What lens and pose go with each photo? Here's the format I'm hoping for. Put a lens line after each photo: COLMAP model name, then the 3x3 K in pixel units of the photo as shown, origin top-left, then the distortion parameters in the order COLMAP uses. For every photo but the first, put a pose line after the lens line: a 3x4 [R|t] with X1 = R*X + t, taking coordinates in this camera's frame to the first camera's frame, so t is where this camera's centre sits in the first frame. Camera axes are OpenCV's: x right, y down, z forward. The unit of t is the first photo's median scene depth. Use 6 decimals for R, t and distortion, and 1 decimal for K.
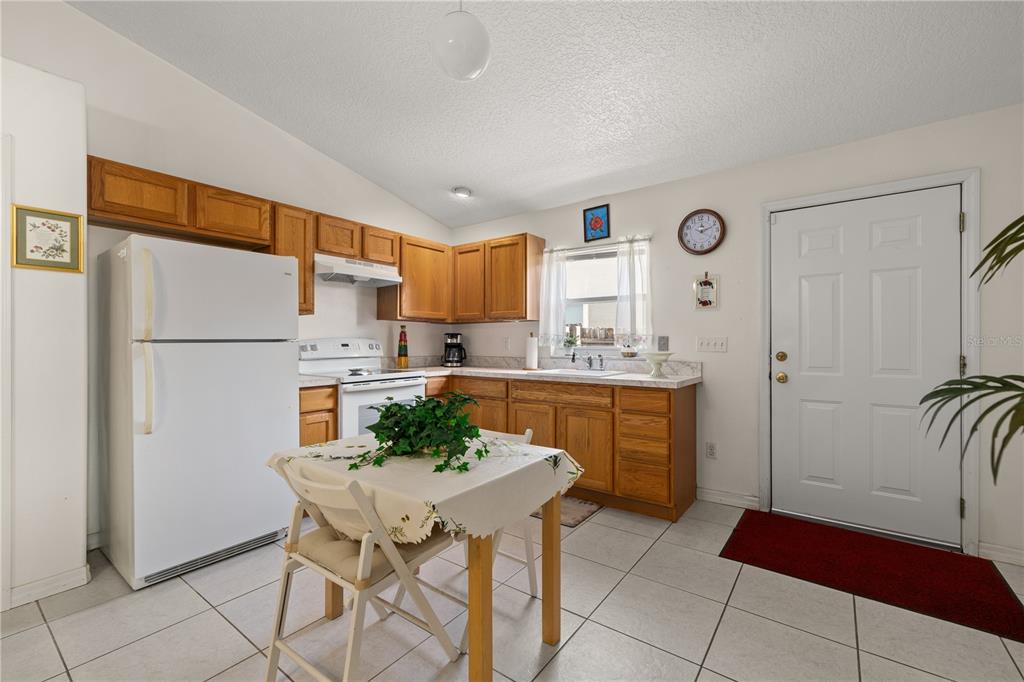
lens RADIAL K [[436.9, 0, 510.5], [0, 436.9, 339.8], [0, 0, 1]] dist [-0.004232, -0.000390]
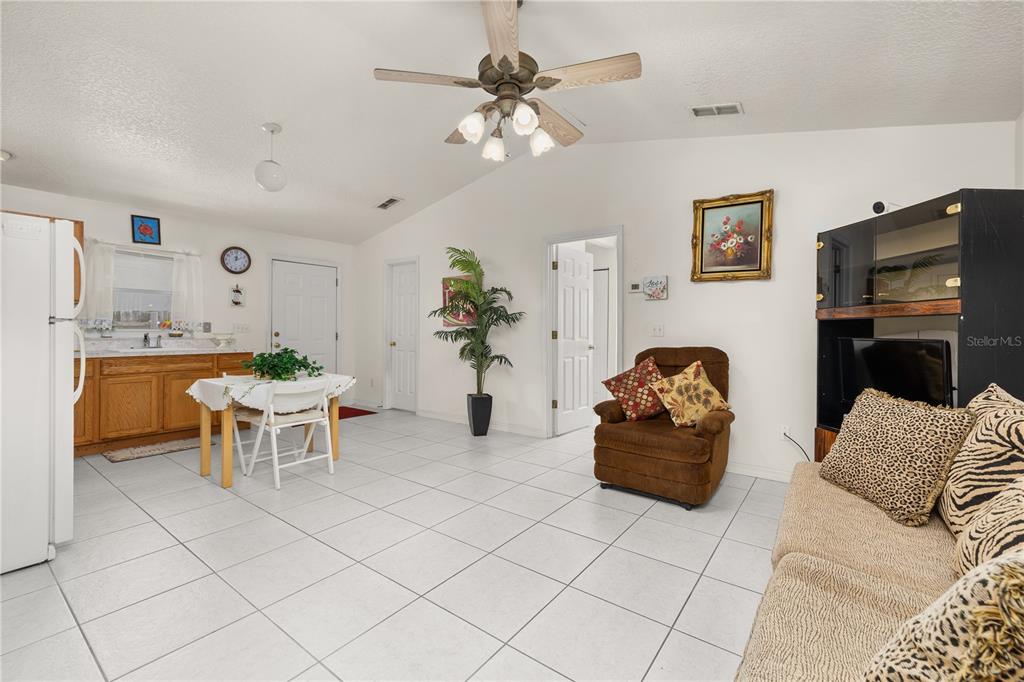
lens RADIAL K [[436.9, 0, 510.0], [0, 436.9, 331.4], [0, 0, 1]] dist [-0.004232, -0.000390]
pose [[0.014701, 0.001823, 0.999890, -1.192747], [-0.003397, 0.999993, -0.001774, 0.022422], [-0.999886, -0.003371, 0.014707, -0.060767]]
